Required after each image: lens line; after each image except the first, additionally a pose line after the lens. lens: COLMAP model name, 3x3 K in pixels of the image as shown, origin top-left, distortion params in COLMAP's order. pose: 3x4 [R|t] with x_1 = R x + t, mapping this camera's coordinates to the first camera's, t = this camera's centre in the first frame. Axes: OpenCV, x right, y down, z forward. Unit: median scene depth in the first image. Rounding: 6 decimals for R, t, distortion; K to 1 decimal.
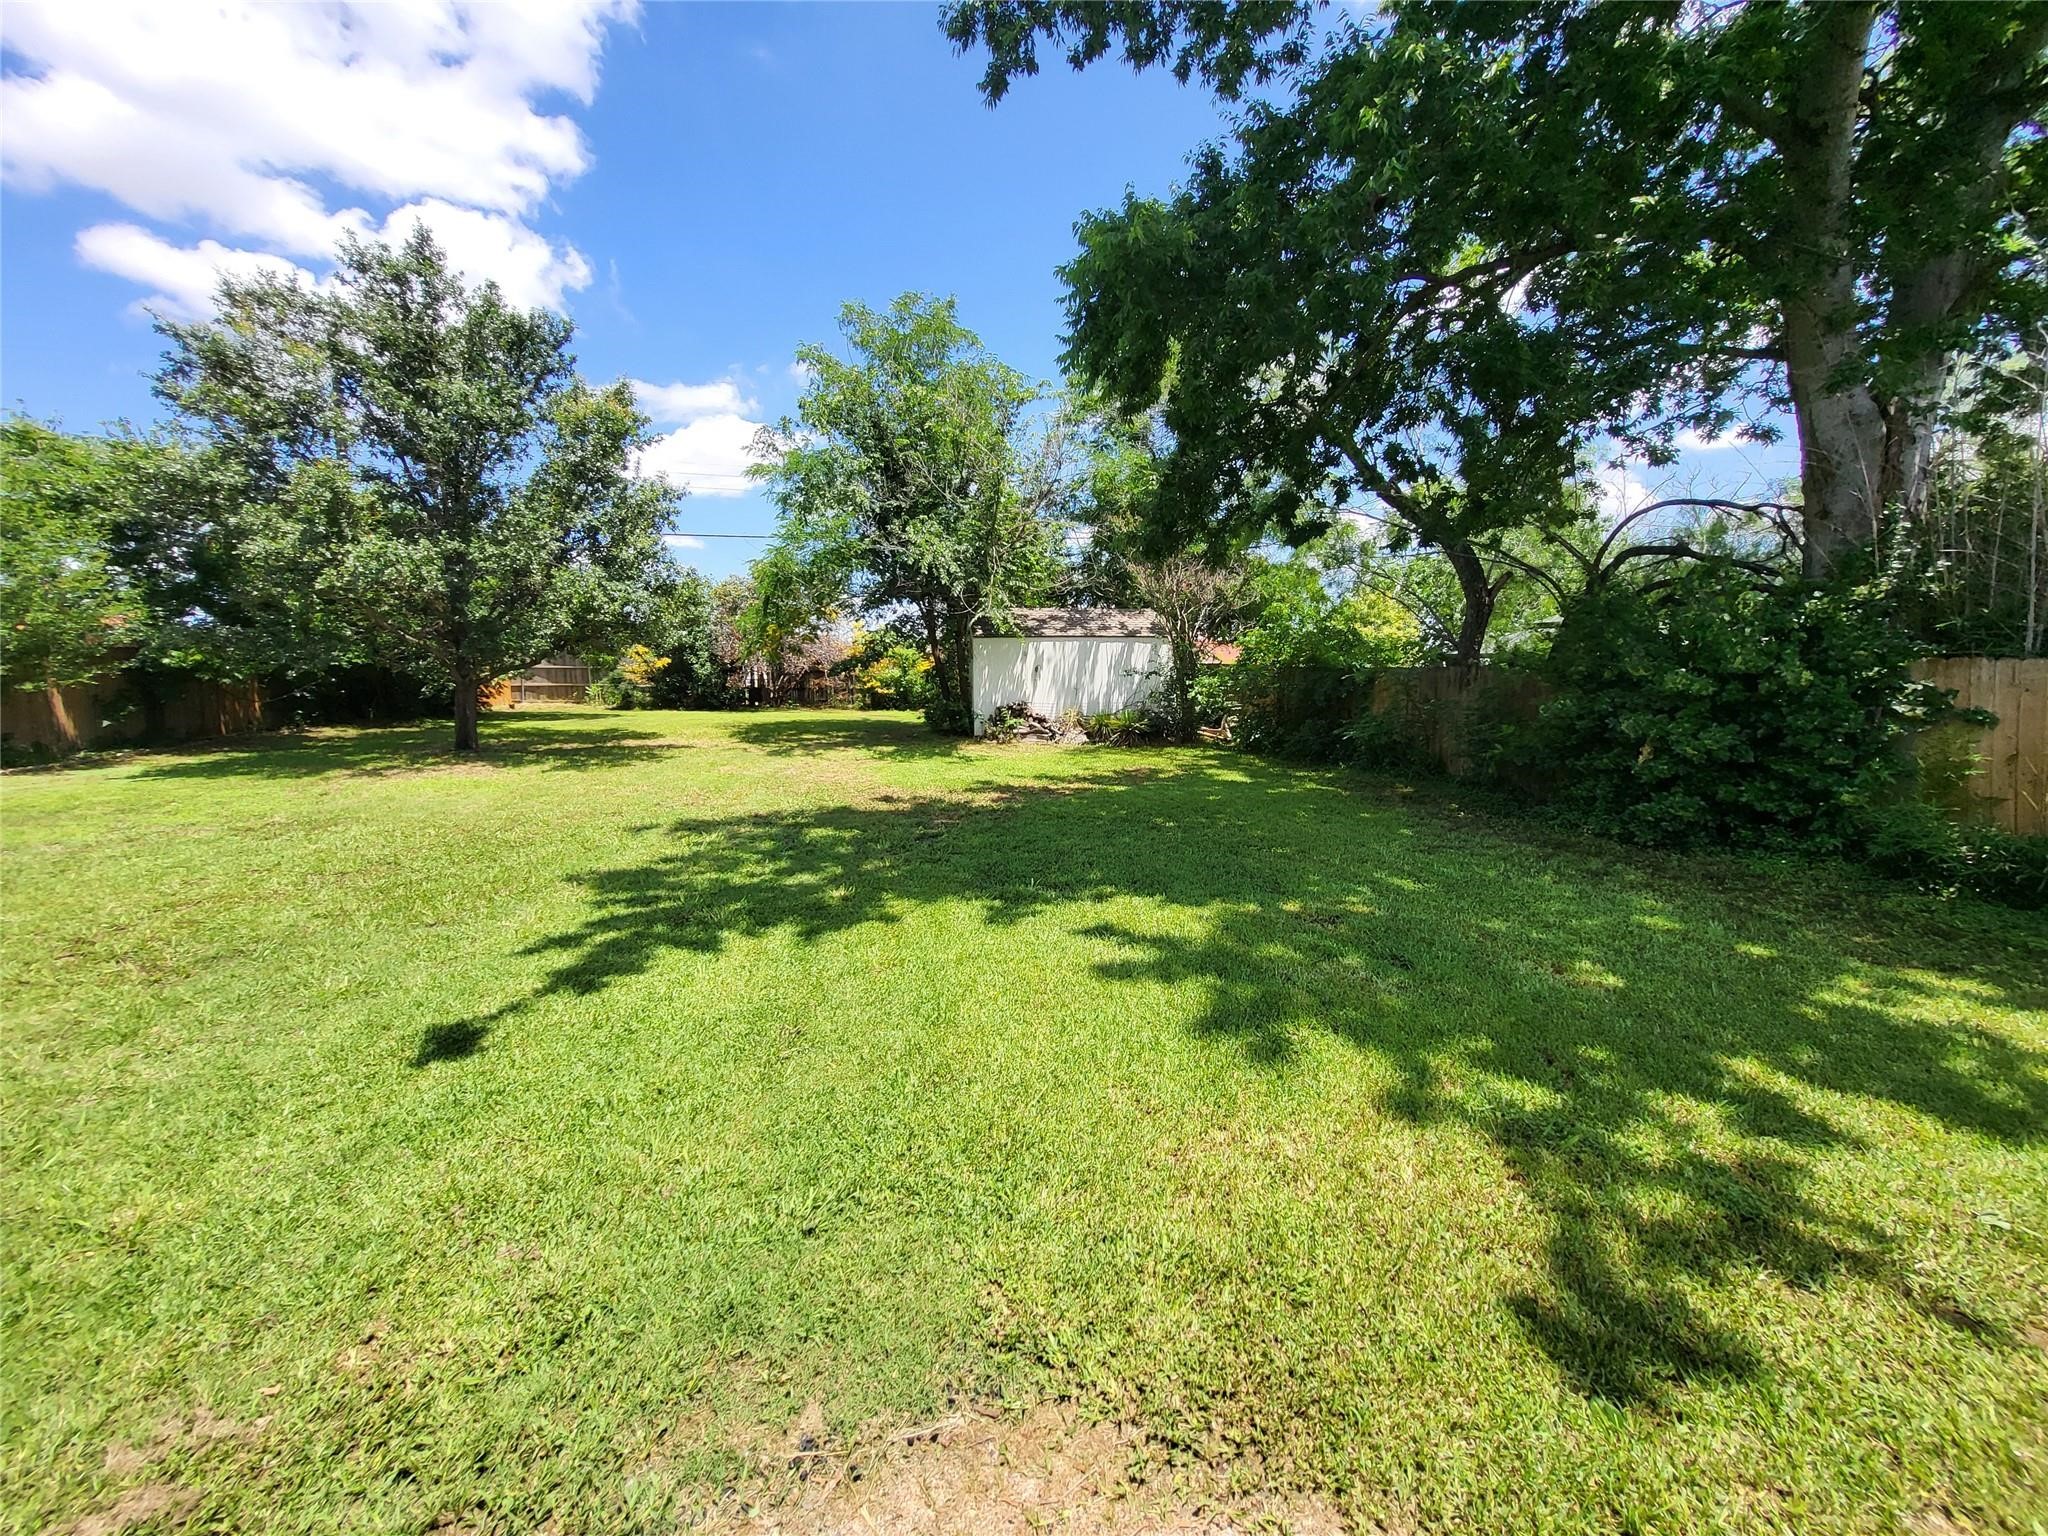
lens RADIAL K [[810.9, 0, 1018.2], [0, 810.9, 761.6], [0, 0, 1]] dist [0.001946, -0.000168]
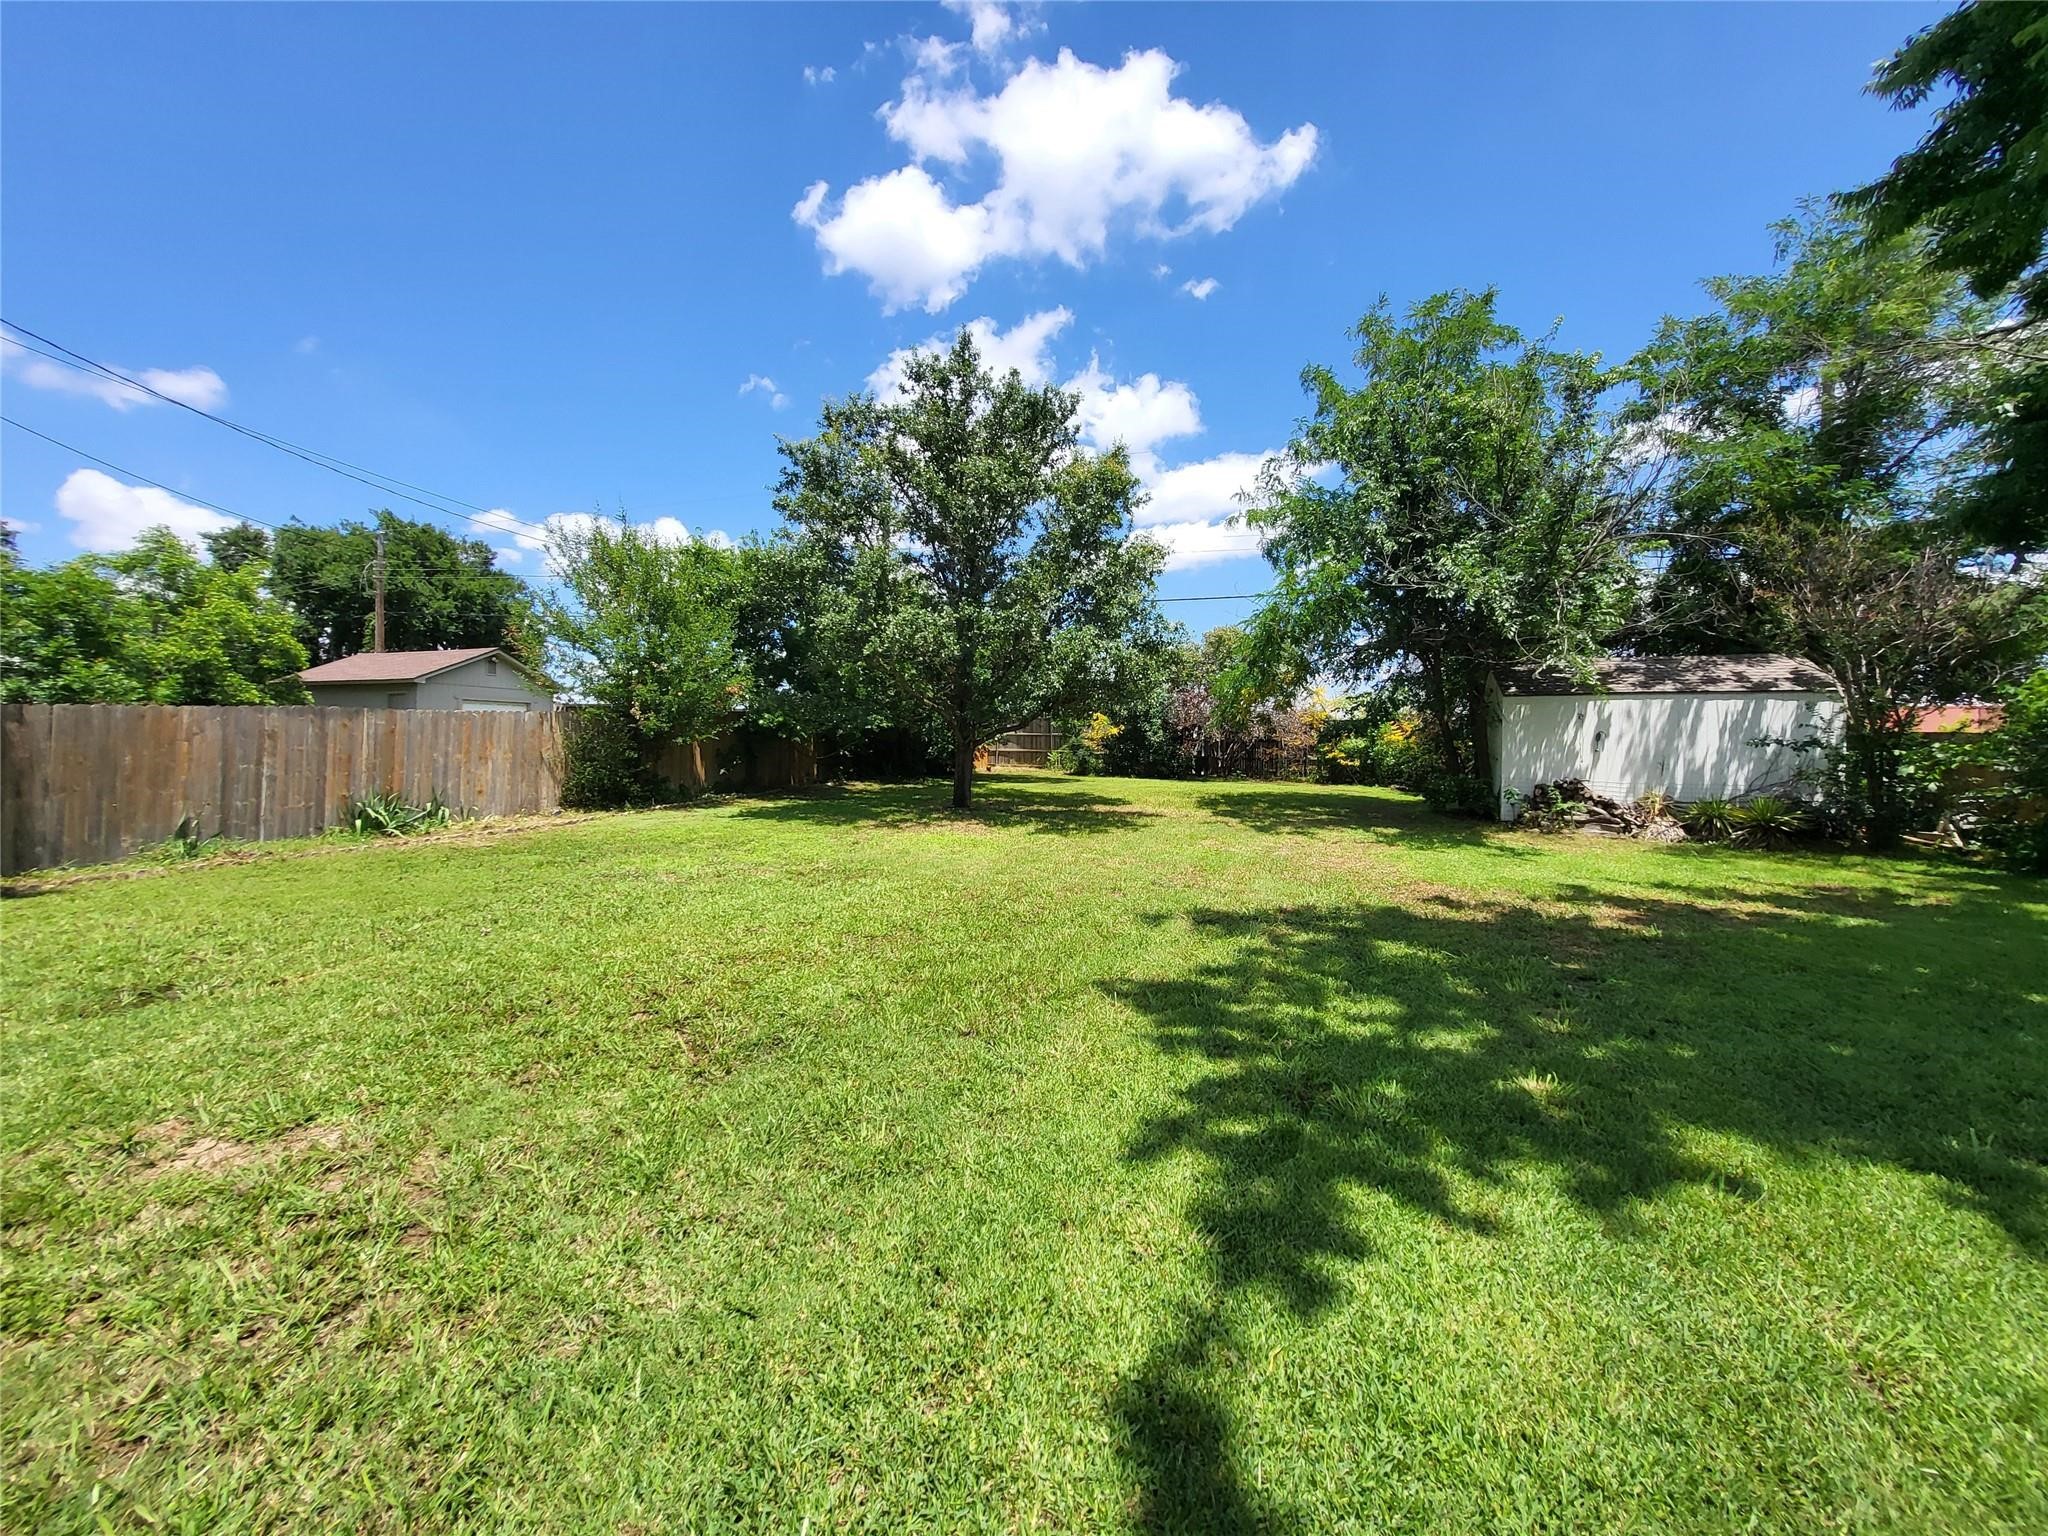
lens RADIAL K [[810.9, 0, 1021.7], [0, 810.9, 756.0], [0, 0, 1]] dist [0.001946, -0.000168]
pose [[0.877400, 0.018616, -0.479397, -0.116856], [-0.064857, 0.994676, -0.080077, -0.001564], [0.475355, 0.101352, 0.873937, 0.121966]]
